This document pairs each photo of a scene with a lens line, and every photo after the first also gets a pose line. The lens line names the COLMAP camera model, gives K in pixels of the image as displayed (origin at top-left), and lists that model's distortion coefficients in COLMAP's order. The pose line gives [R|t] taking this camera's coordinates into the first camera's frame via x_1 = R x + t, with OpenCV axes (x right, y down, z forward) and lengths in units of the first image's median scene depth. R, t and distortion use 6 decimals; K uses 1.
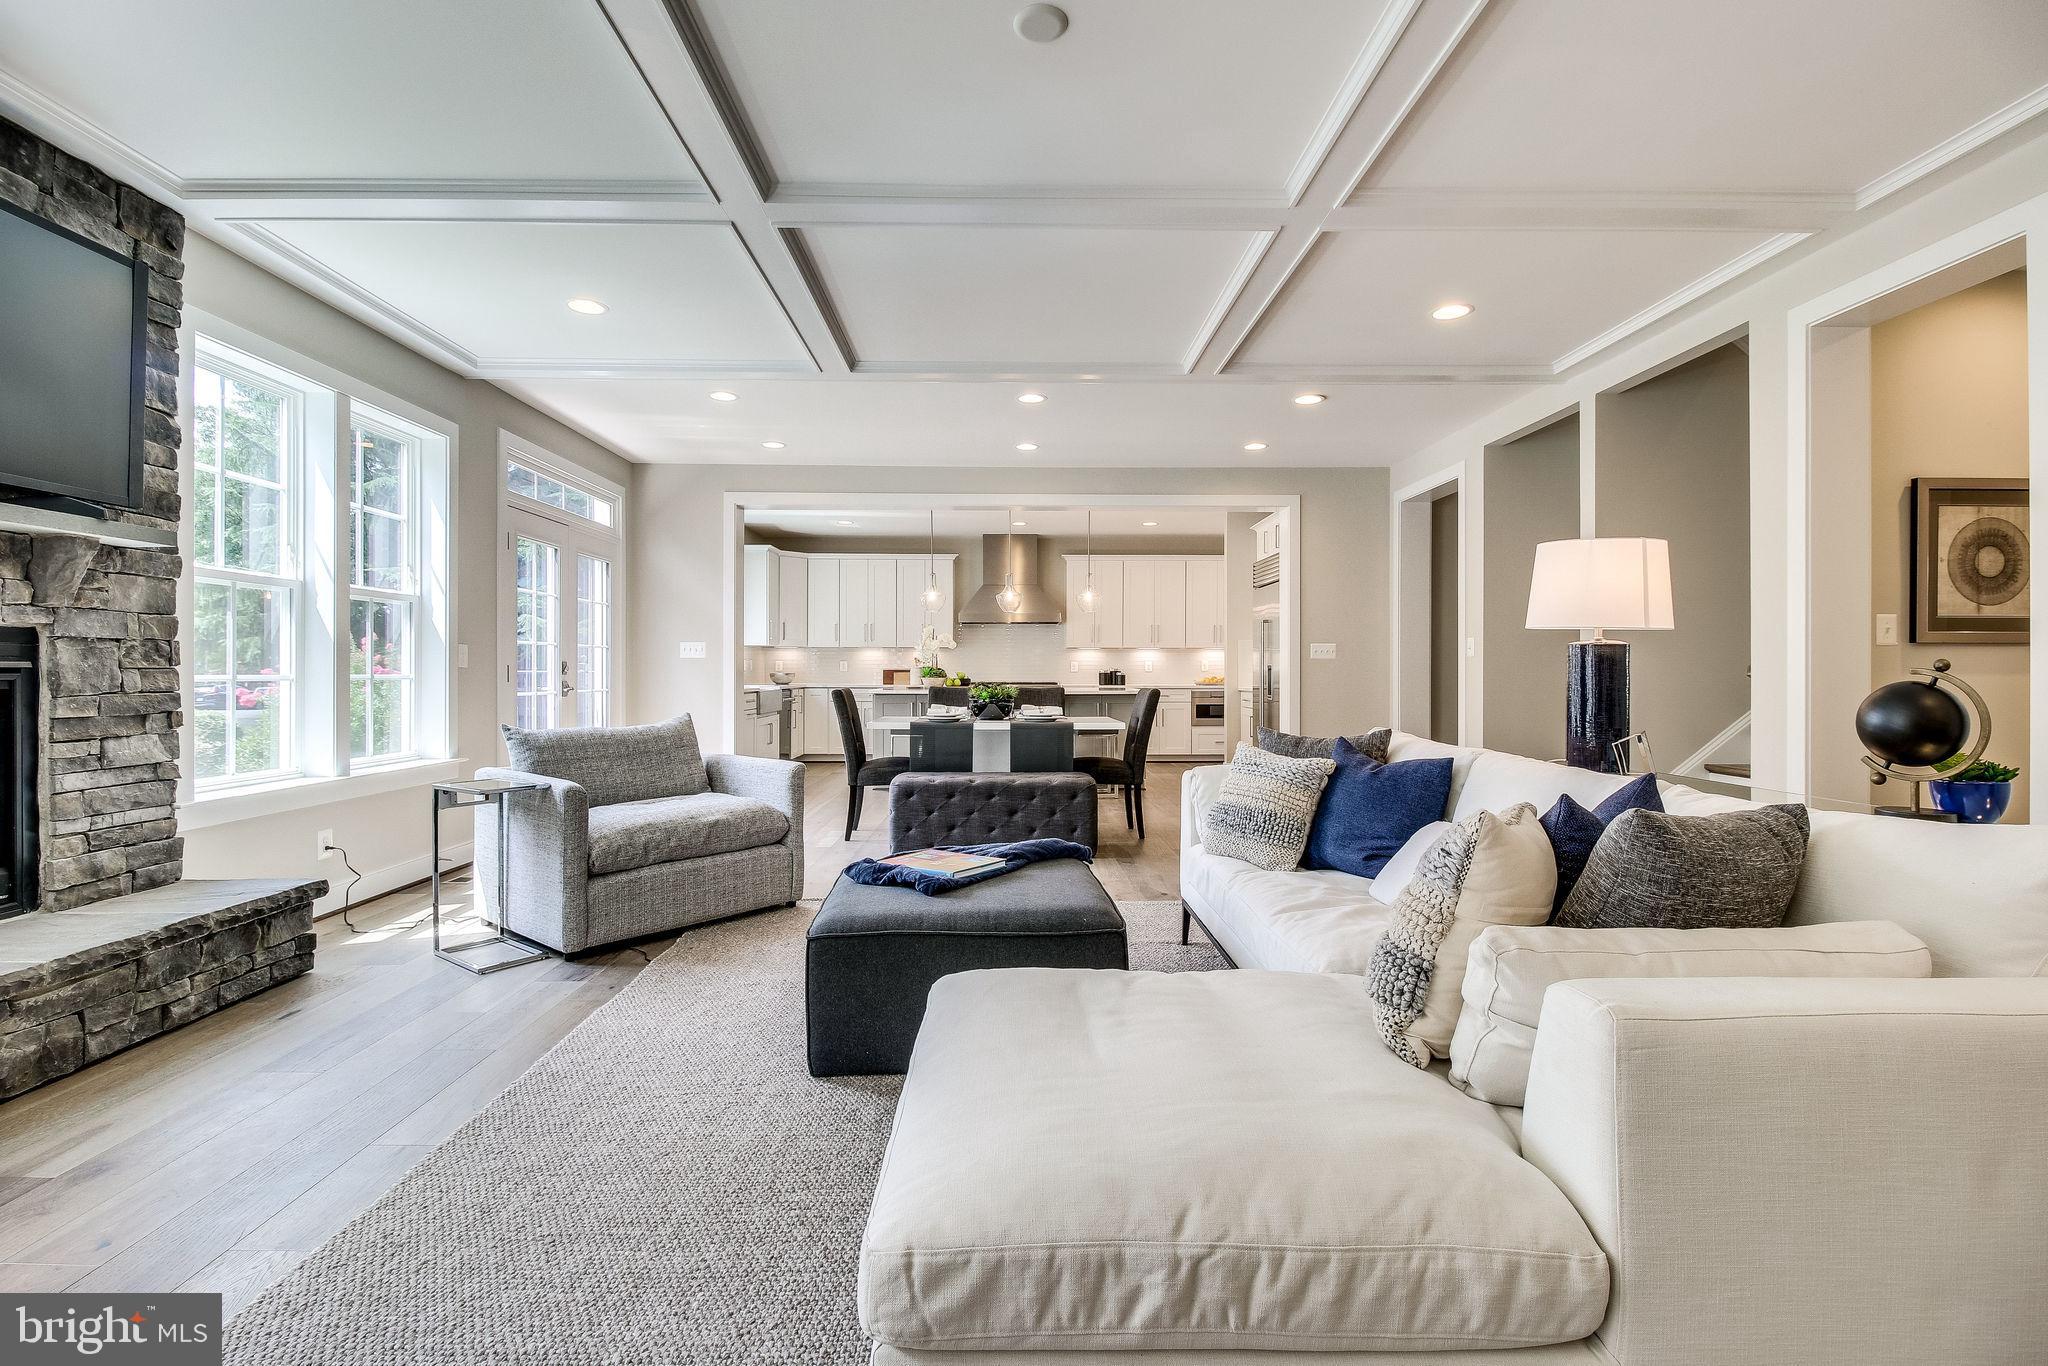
lens RADIAL K [[947.0, 0, 1032.4], [0, 947.0, 672.1], [0, 0, 1]] dist [0.002117, -0.008816]
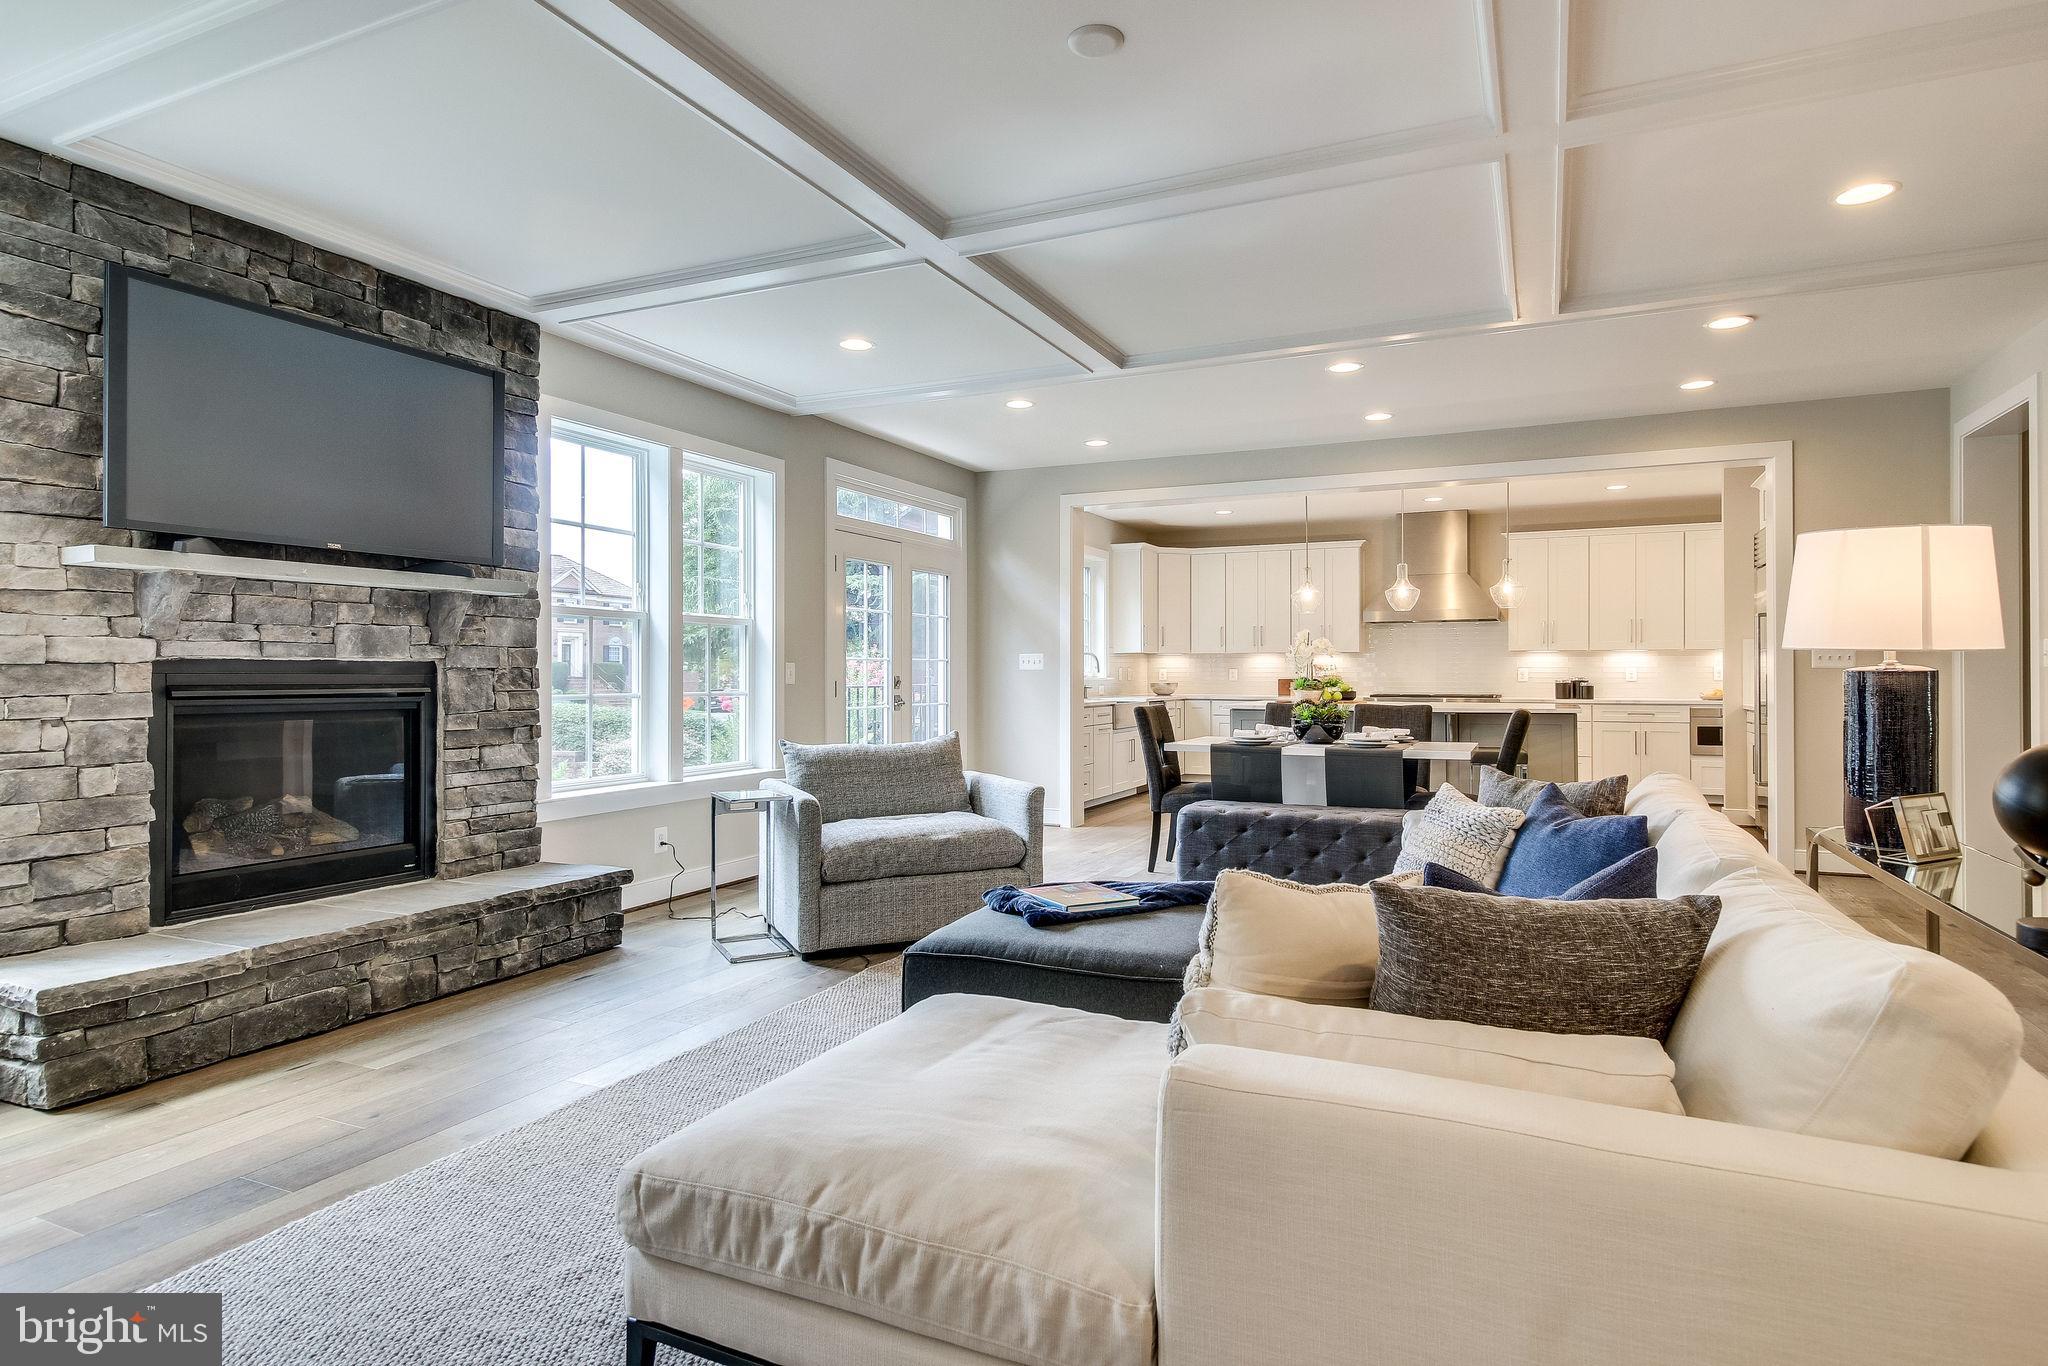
lens RADIAL K [[1132.8, 0, 1053.7], [0, 1132.8, 667.0], [0, 0, 1]] dist [0.020828, -0.001011]
pose [[0.901976, -0.004319, -0.431764, 0.360981], [0.001650, 0.999977, -0.006556, -0.024525], [0.431782, 0.005201, 0.901963, -0.057696]]
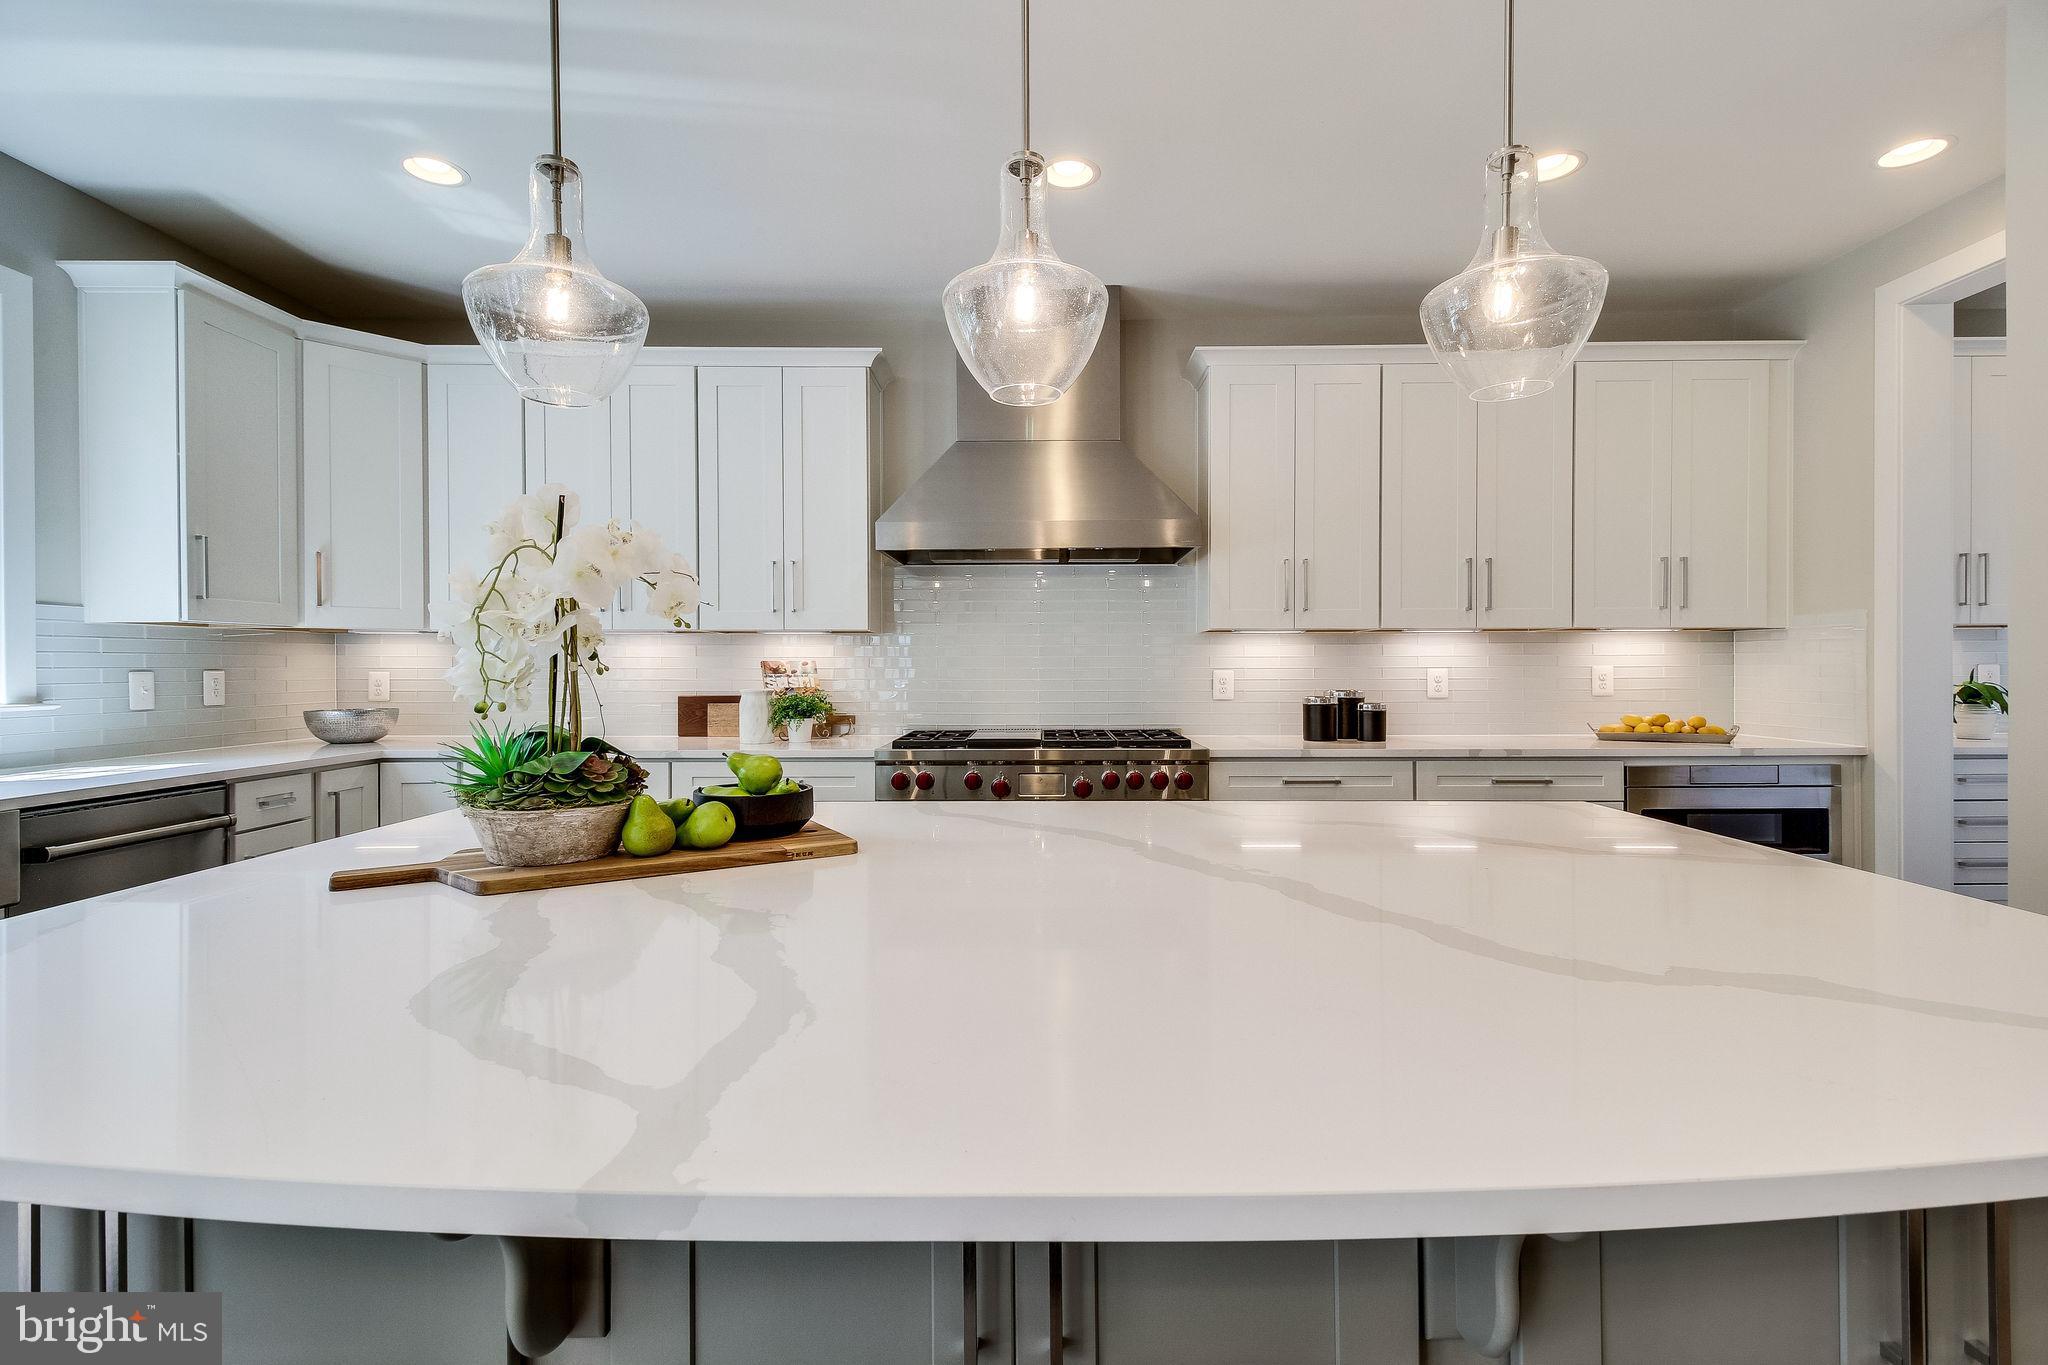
lens RADIAL K [[1111.0, 0, 1024.0], [0, 1111.0, 682.5], [0, 0, 1]] dist [-0.001803, -0.000742]
pose [[0.998804, -0.004201, -0.048703, -0.033610], [0.004538, 0.999966, 0.006829, -0.035377], [0.048672, -0.007042, 0.998790, 2.126306]]
